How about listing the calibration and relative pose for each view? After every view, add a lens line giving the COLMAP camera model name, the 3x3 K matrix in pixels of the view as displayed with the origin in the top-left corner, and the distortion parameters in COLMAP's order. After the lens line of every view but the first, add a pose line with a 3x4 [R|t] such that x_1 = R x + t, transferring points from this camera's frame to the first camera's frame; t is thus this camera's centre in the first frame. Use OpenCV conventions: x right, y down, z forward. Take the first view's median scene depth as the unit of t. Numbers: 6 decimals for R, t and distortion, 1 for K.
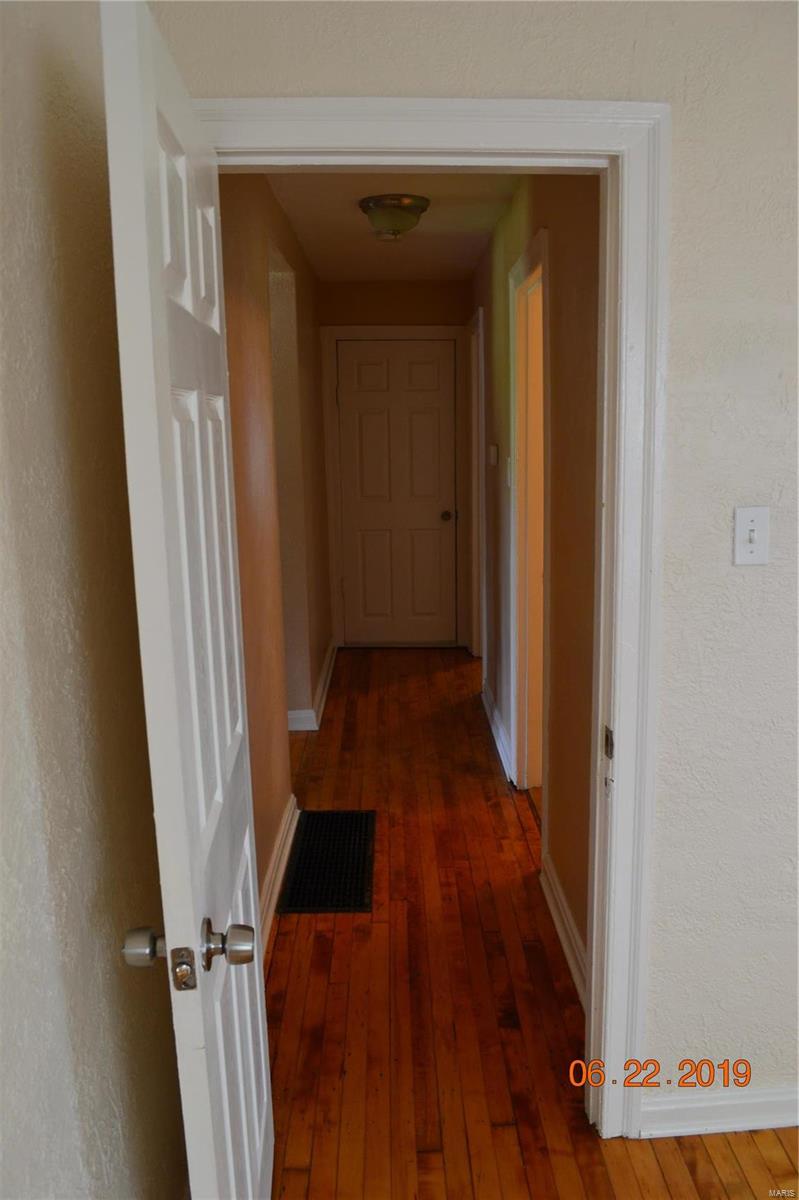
lens RADIAL K [[967.3, 0, 400.2], [0, 967.3, 600.6], [0, 0, 1]] dist [-0.072887, 0.011116]
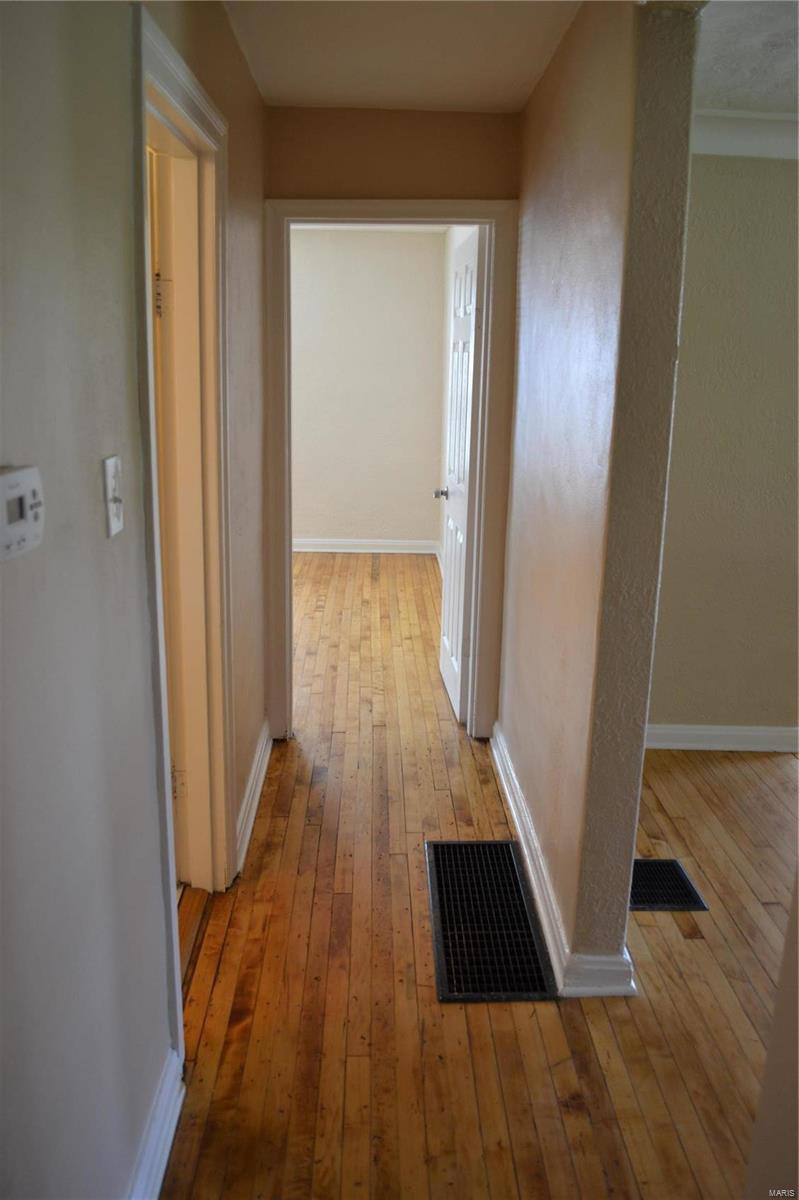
lens RADIAL K [[967.3, 0, 397.4], [0, 967.3, 599.0], [0, 0, 1]] dist [-0.072887, 0.011116]
pose [[-0.999932, 0.009348, -0.006909, 0.003155], [0.005495, 0.903905, 0.427699, -0.317132], [0.010243, 0.427632, -0.903895, 1.664359]]
